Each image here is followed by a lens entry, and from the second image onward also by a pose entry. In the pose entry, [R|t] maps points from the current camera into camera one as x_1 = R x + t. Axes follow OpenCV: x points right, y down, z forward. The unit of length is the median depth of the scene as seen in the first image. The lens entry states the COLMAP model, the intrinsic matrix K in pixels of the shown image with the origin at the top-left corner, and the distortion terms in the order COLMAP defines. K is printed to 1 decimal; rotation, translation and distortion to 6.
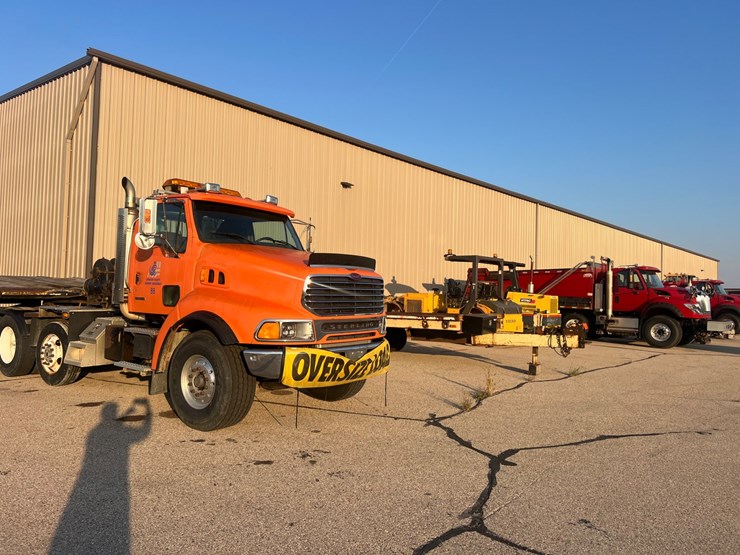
lens RADIAL K [[556.9, 0, 359.9], [0, 556.9, 275.4], [0, 0, 1]] dist [0.078208, -0.083806]
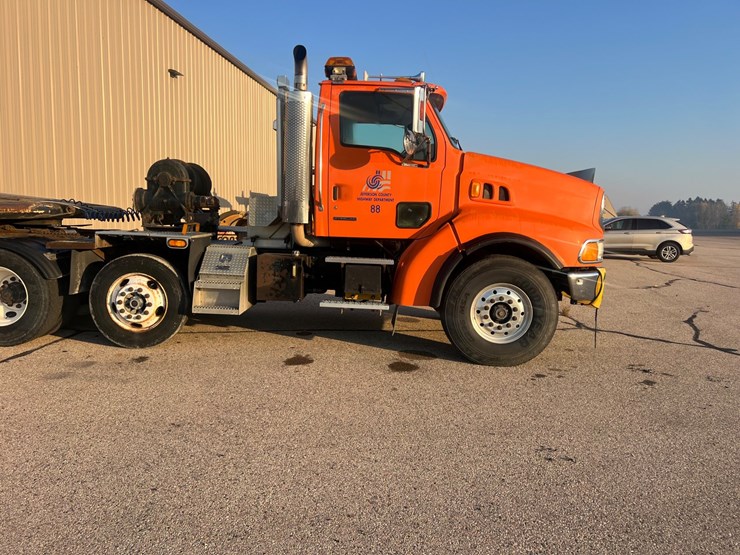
lens RADIAL K [[562.7, 0, 370.0], [0, 562.7, 277.5], [0, 0, 1]] dist [0.066154, -0.081427]
pose [[0.819153, -0.072378, 0.568990, -0.829810], [-0.017928, 0.988291, 0.151524, 0.003554], [-0.573295, -0.134322, 0.808264, 0.360749]]
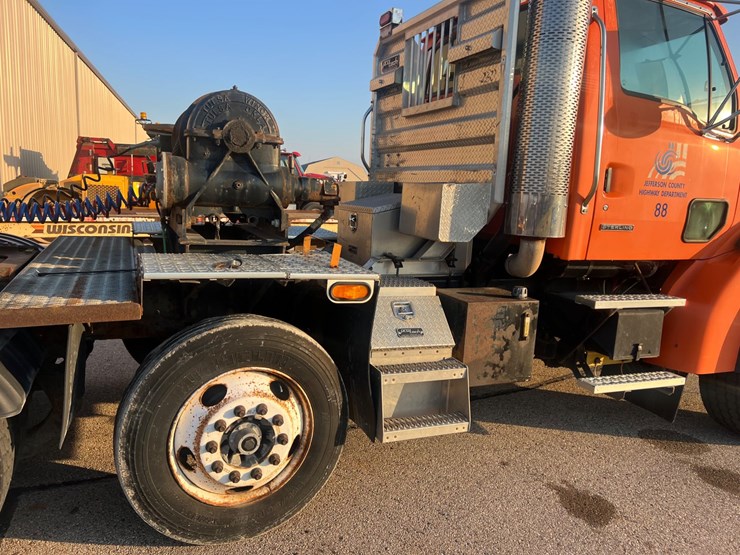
lens RADIAL K [[558.7, 0, 370.0], [0, 558.7, 277.5], [0, 0, 1]] dist [0.069359, -0.079940]
pose [[0.502334, -0.138857, 0.853452, -0.876503], [-0.057559, 0.979462, 0.193238, 0.006741], [-0.862756, -0.146194, 0.484024, 0.980808]]
